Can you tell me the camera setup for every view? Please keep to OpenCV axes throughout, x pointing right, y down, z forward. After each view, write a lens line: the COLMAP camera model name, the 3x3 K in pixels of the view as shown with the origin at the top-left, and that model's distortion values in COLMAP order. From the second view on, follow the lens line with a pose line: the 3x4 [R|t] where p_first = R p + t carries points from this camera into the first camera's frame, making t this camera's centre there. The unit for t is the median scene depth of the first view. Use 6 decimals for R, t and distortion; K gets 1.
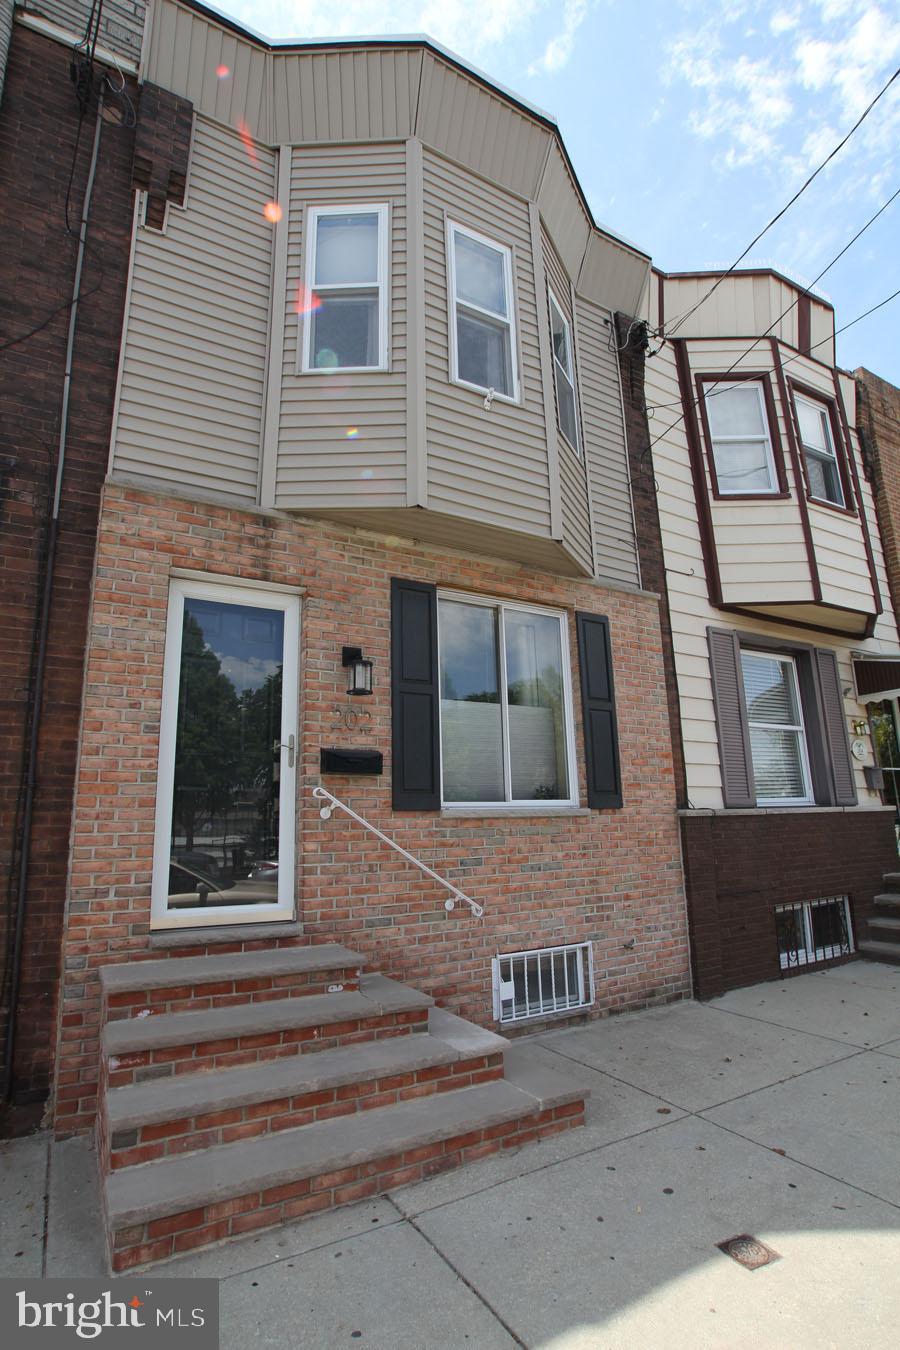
lens RADIAL K [[683.9, 0, 423.7], [0, 683.9, 695.4], [0, 0, 1]] dist [-0.083795, 0.049264]
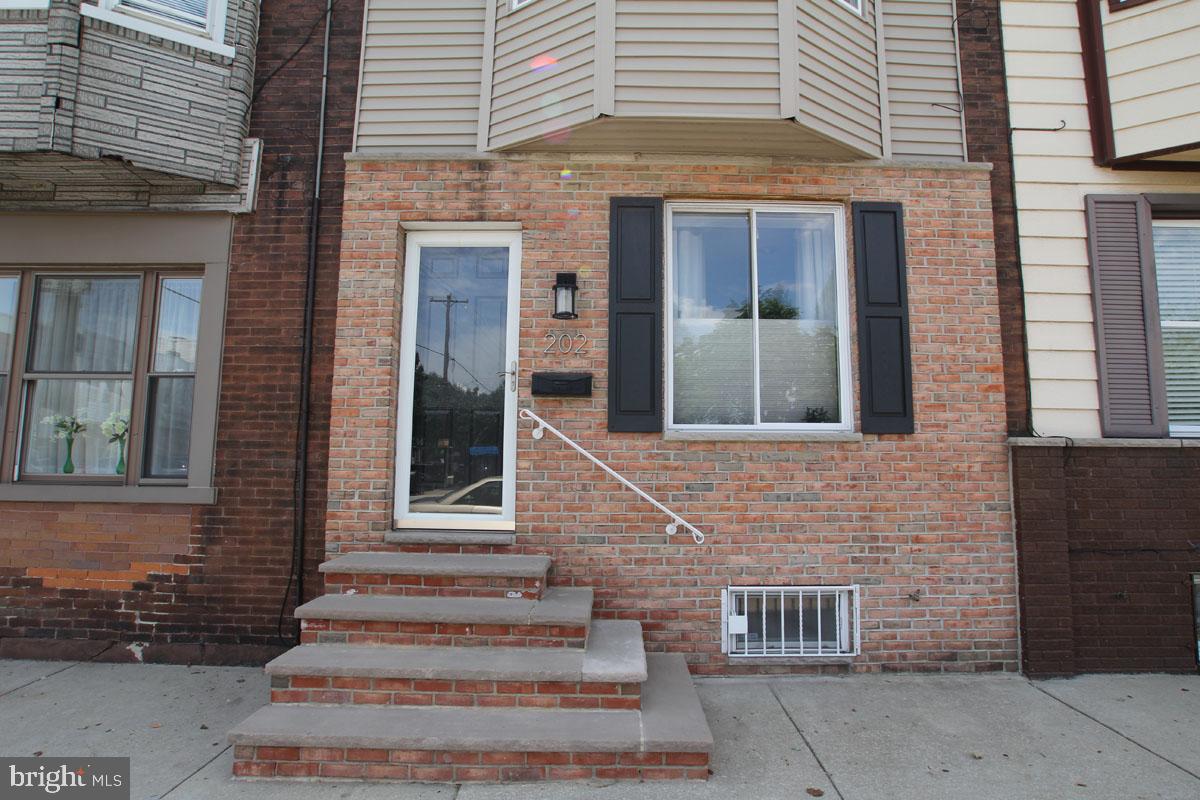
lens RADIAL K [[607.9, 0, 608.3], [0, 607.9, 409.2], [0, 0, 1]] dist [-0.083795, 0.049264]
pose [[0.871502, -0.016826, -0.490103, 0.405576], [0.067744, 0.993960, 0.086339, 0.060076], [0.485690, -0.108446, 0.867378, 0.235710]]
